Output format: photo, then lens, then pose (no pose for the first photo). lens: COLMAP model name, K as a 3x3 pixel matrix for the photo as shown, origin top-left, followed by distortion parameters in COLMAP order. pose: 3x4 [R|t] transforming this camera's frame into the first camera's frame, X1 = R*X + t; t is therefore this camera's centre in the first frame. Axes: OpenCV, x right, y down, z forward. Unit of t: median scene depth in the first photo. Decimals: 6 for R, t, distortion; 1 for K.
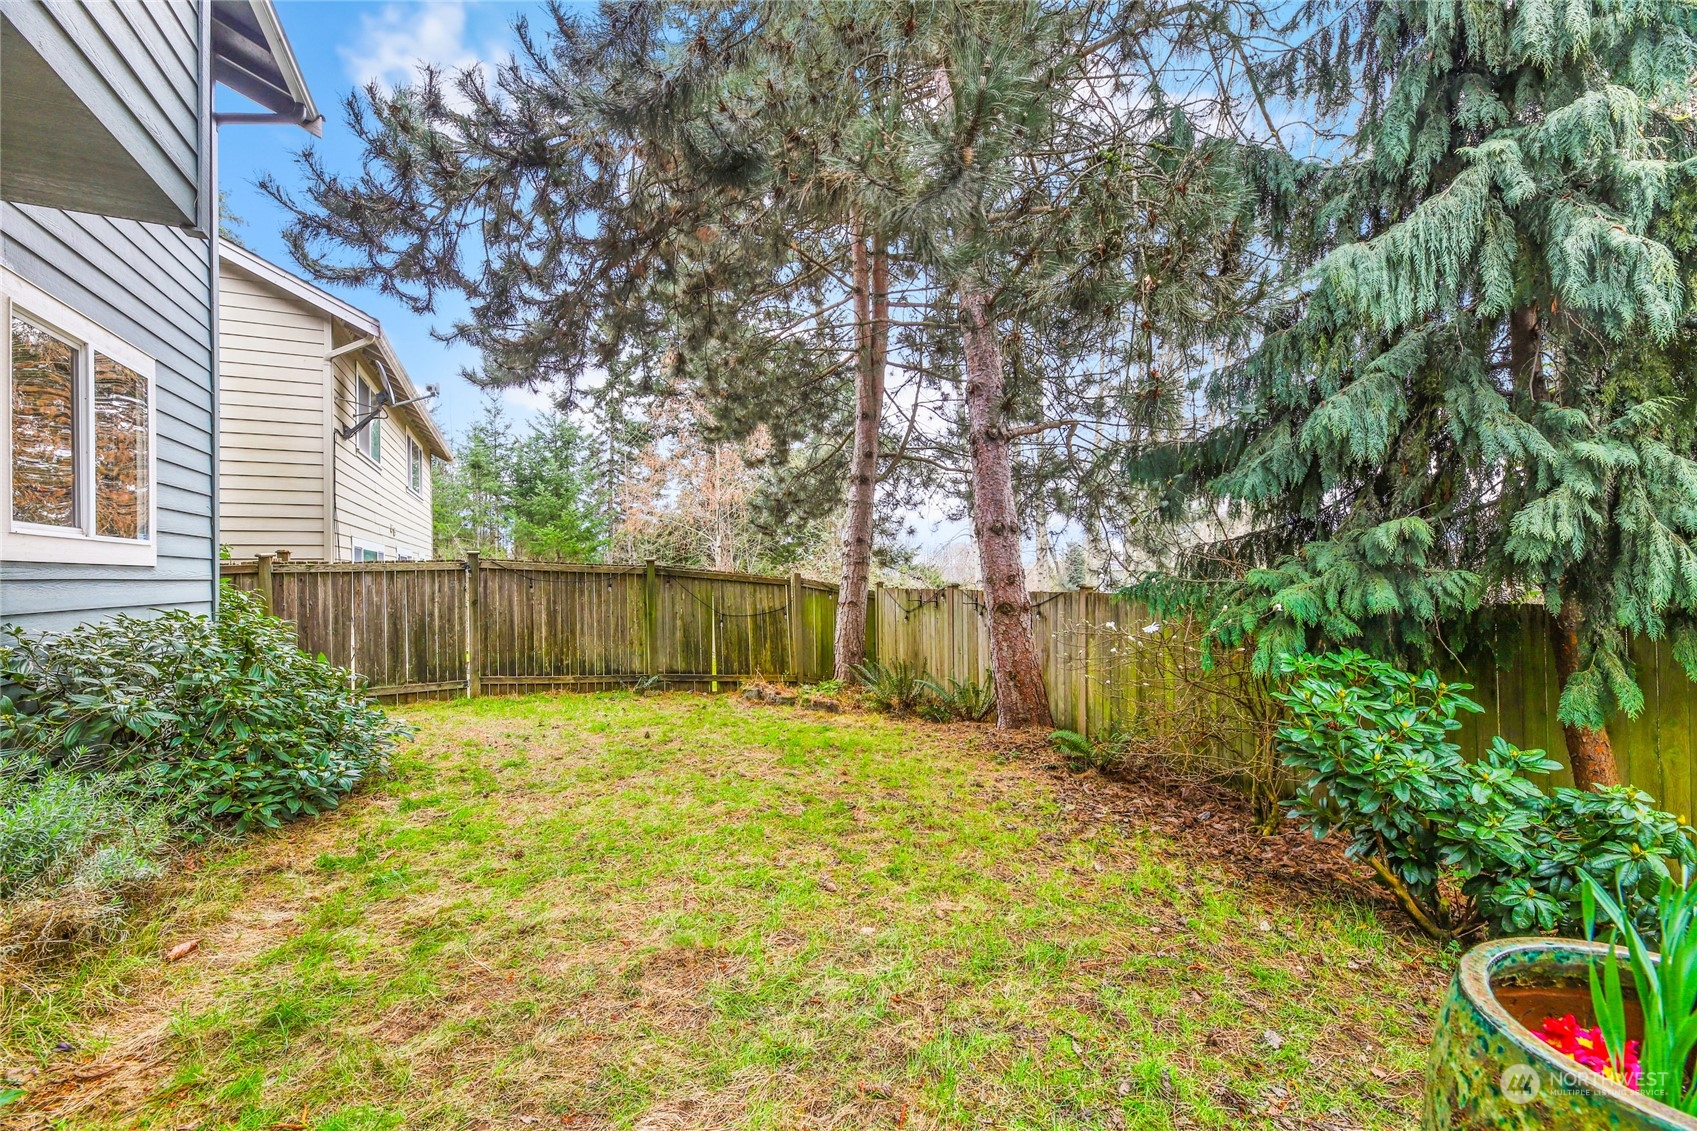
lens RADIAL K [[694.8, 0, 845.3], [0, 694.8, 571.0], [0, 0, 1]] dist [-0.000241, -0.000102]
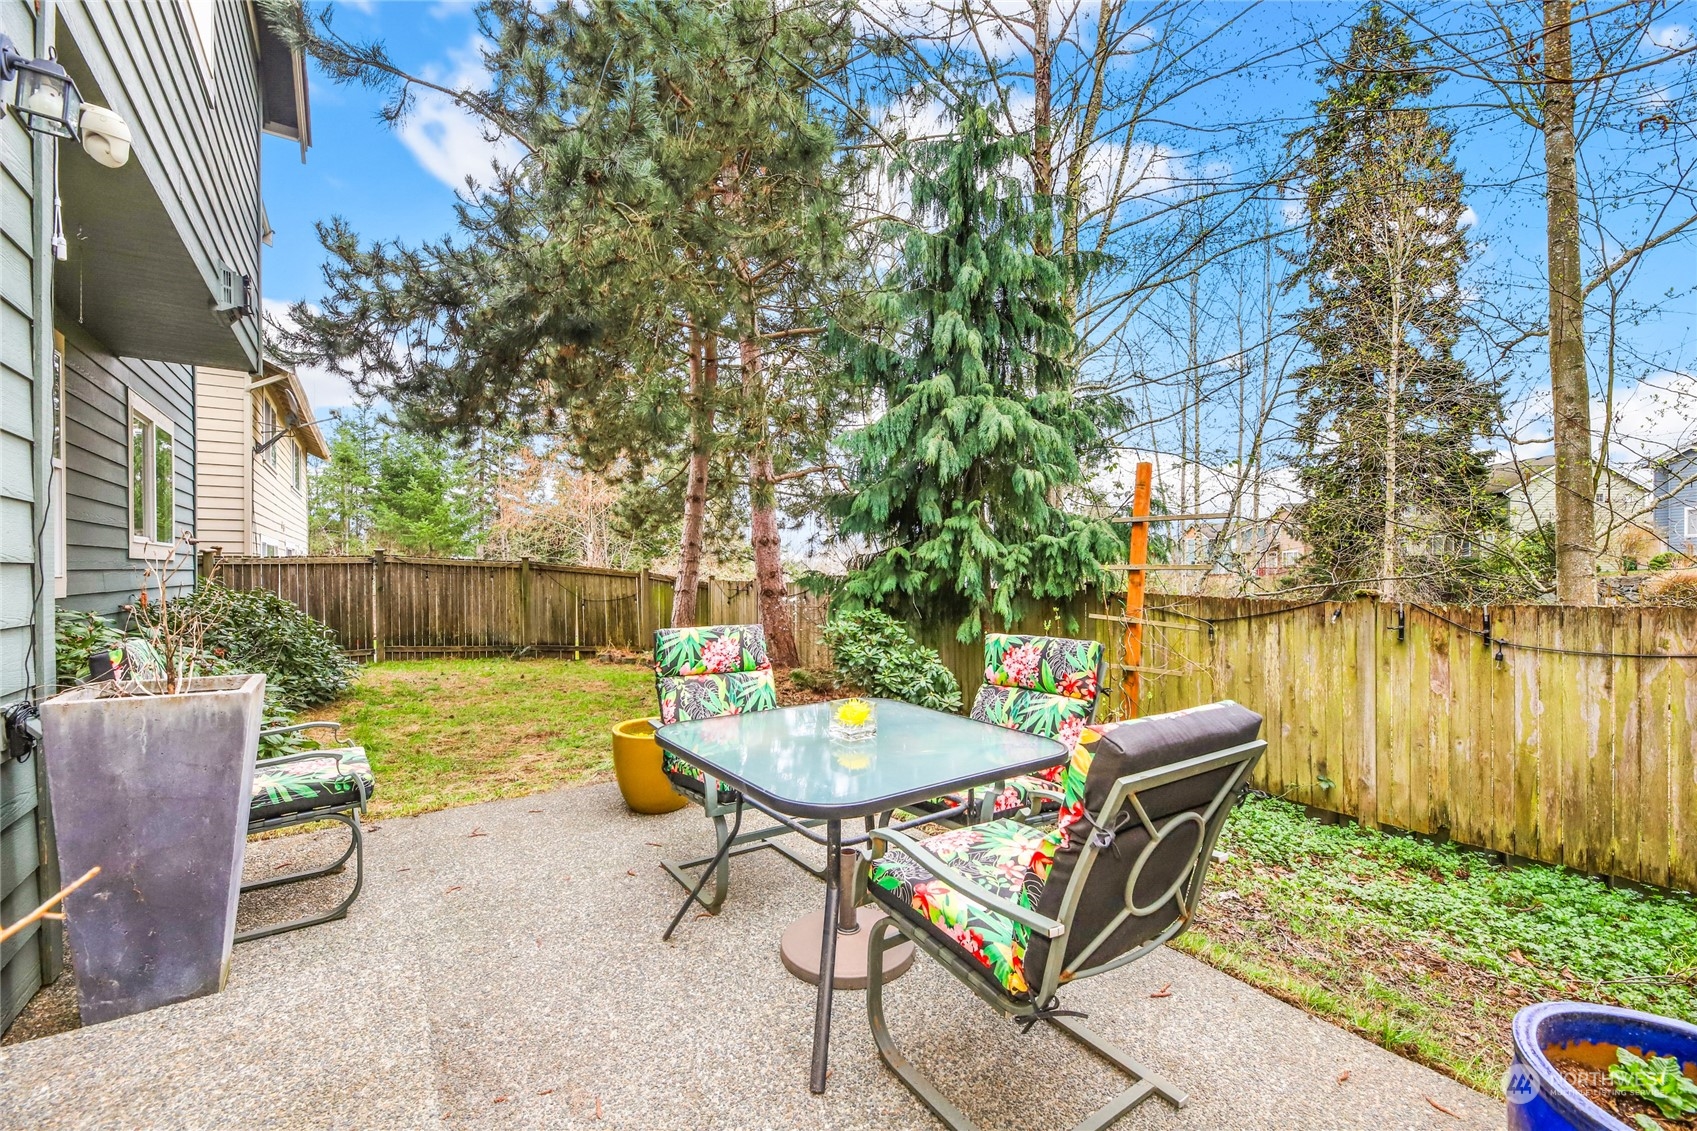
lens RADIAL K [[694.8, 0, 853.6], [0, 694.8, 564.9], [0, 0, 1]] dist [-0.000241, -0.000102]
pose [[0.985622, 0.010621, 0.168628, 0.100325], [-0.010428, 0.999944, -0.002031, -0.005124], [-0.168640, 0.000243, 0.985678, -0.367322]]
